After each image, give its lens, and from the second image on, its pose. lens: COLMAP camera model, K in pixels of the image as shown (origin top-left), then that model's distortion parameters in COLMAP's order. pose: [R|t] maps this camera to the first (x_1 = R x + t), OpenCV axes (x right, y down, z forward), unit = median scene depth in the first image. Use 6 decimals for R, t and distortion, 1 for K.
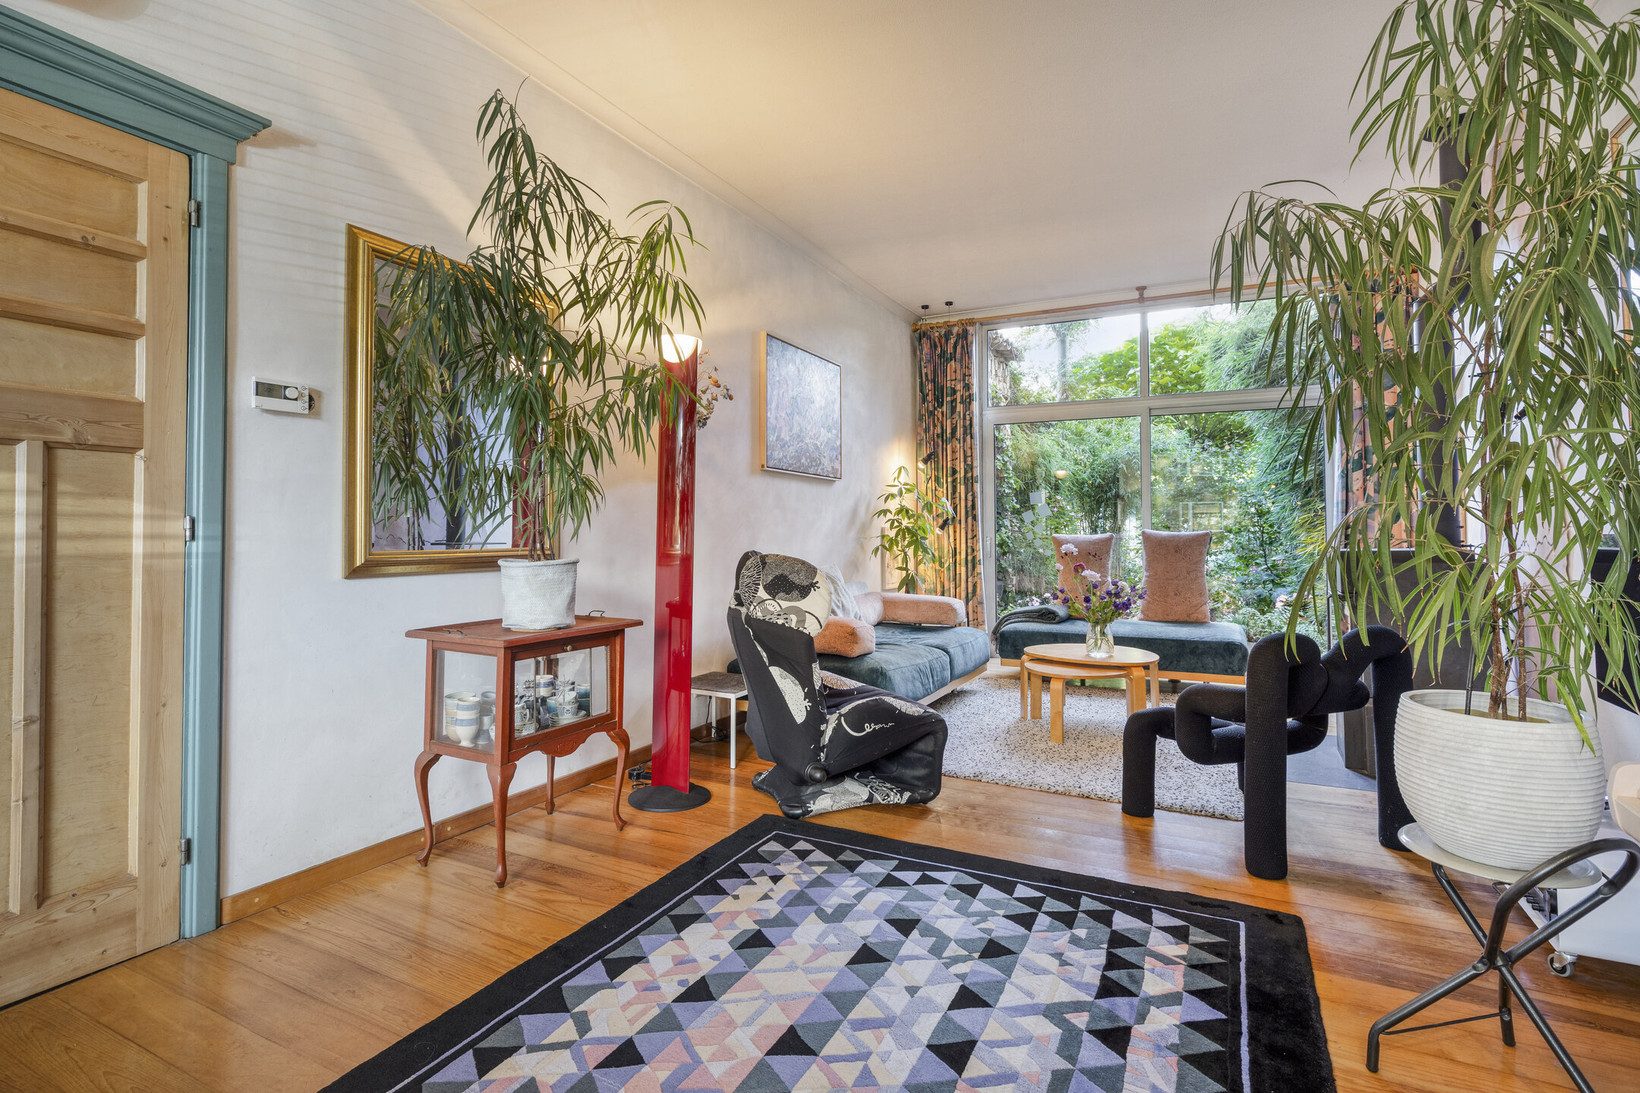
lens RADIAL K [[797.6, 0, 815.8], [0, 797.6, 501.0], [0, 0, 1]] dist [-0.001671, -0.000228]
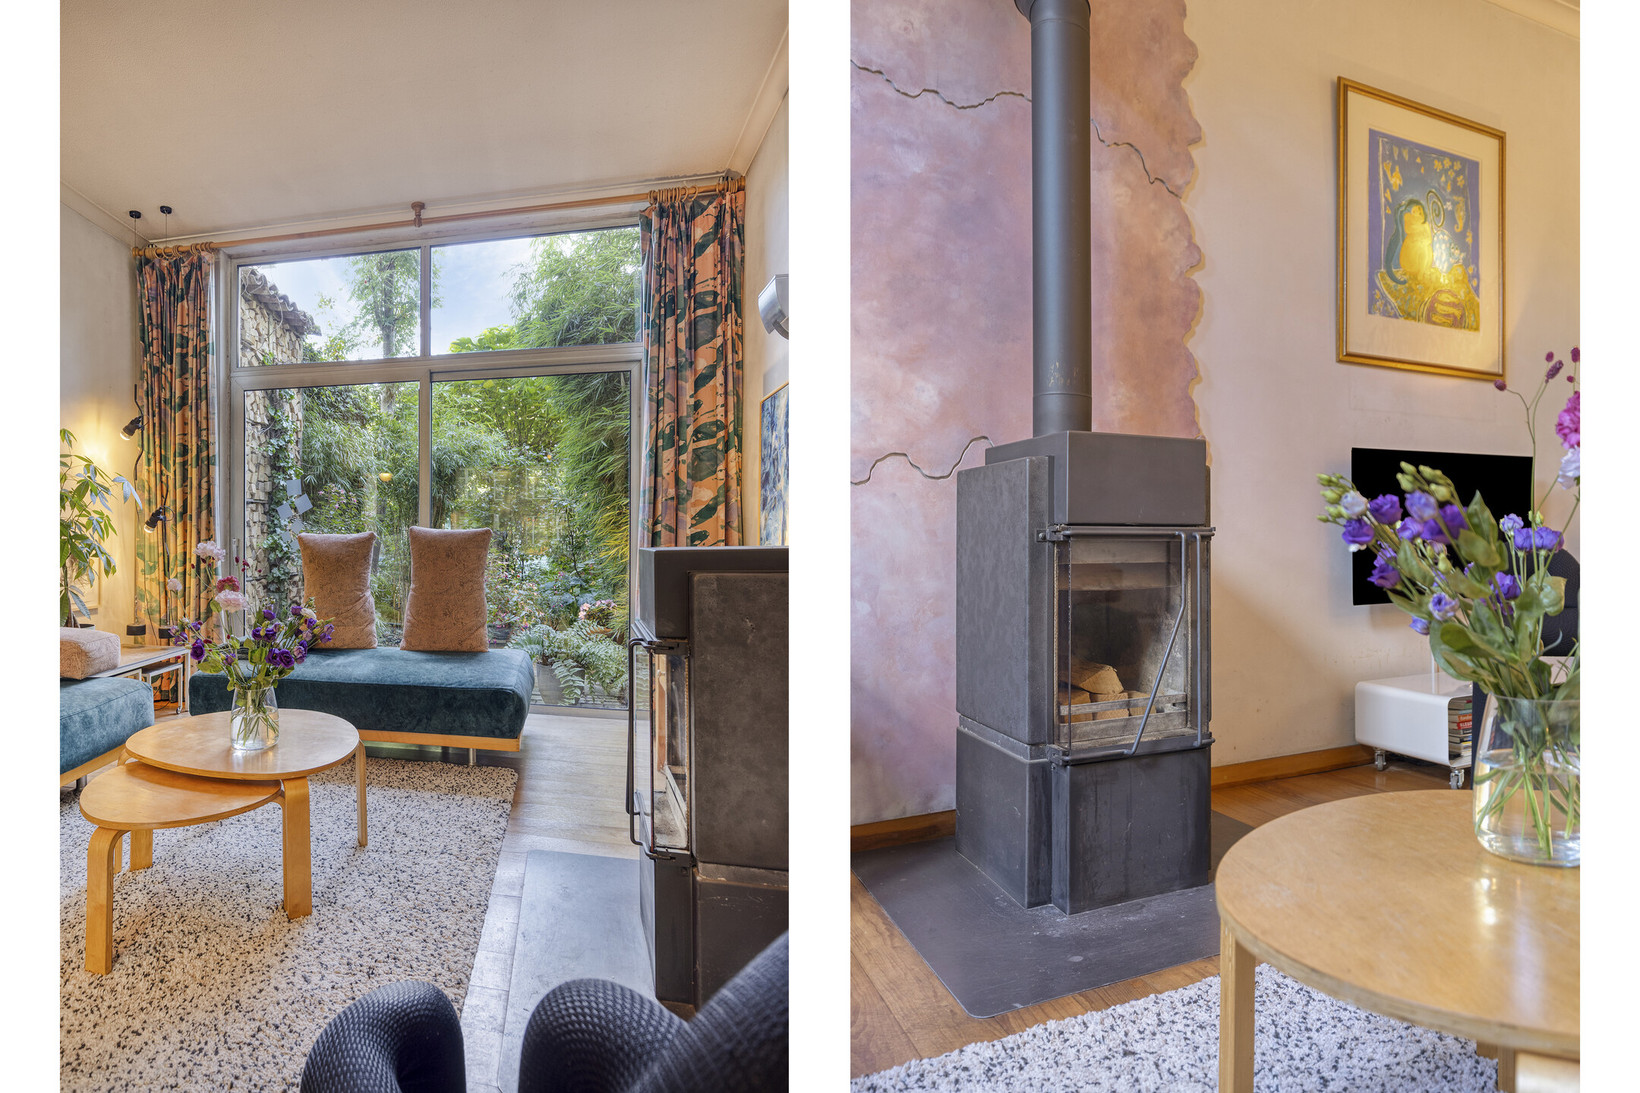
lens RADIAL K [[659.6, 0, 406.3], [0, 659.6, 541.6], [0, 0, 1]] dist [0.000931, 0.000160]
pose [[0.970878, 0.000910, 0.239571, 0.287502], [-0.010097, 0.999260, 0.037126, 0.029844], [-0.239360, -0.038464, 0.970169, 0.448336]]
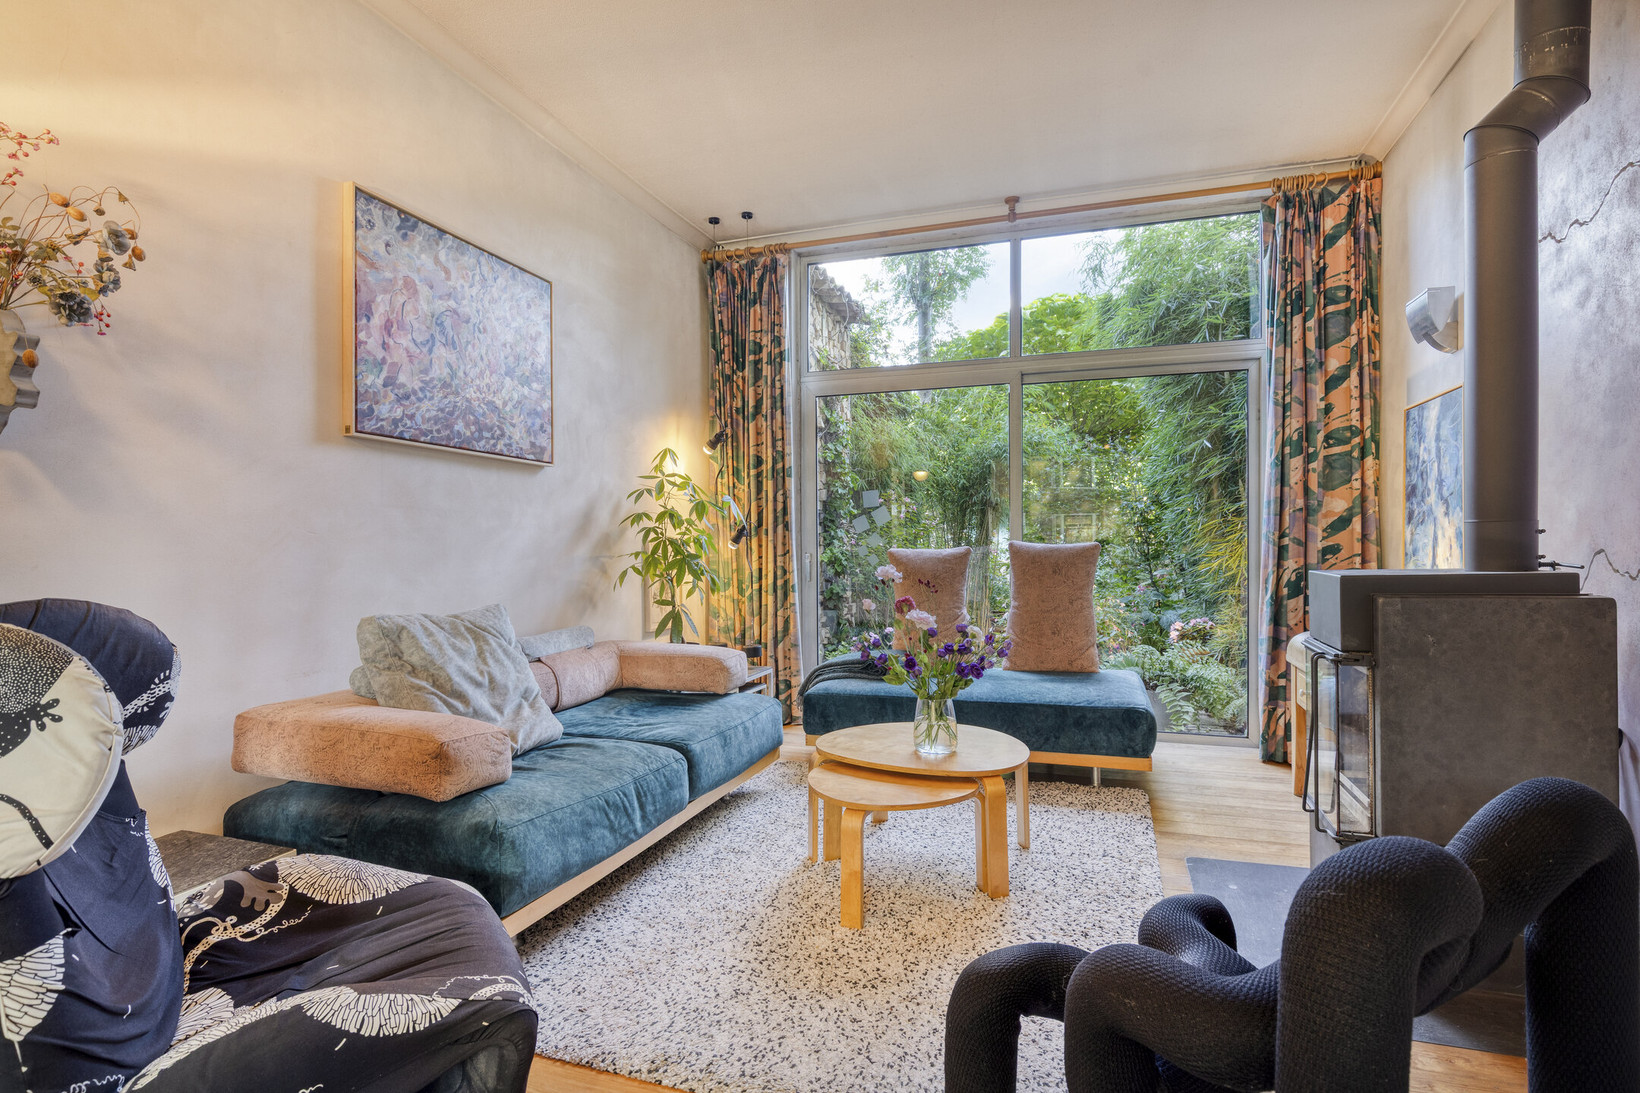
lens RADIAL K [[821.2, 0, 821.9], [0, 821.2, 551.3], [0, 0, 1]] dist [-0.003127, -0.000437]
pose [[0.988179, -0.007868, 0.153100, 0.147663], [0.000966, 0.998982, 0.045104, 0.012860], [-0.153299, -0.044423, 0.987181, 0.339579]]
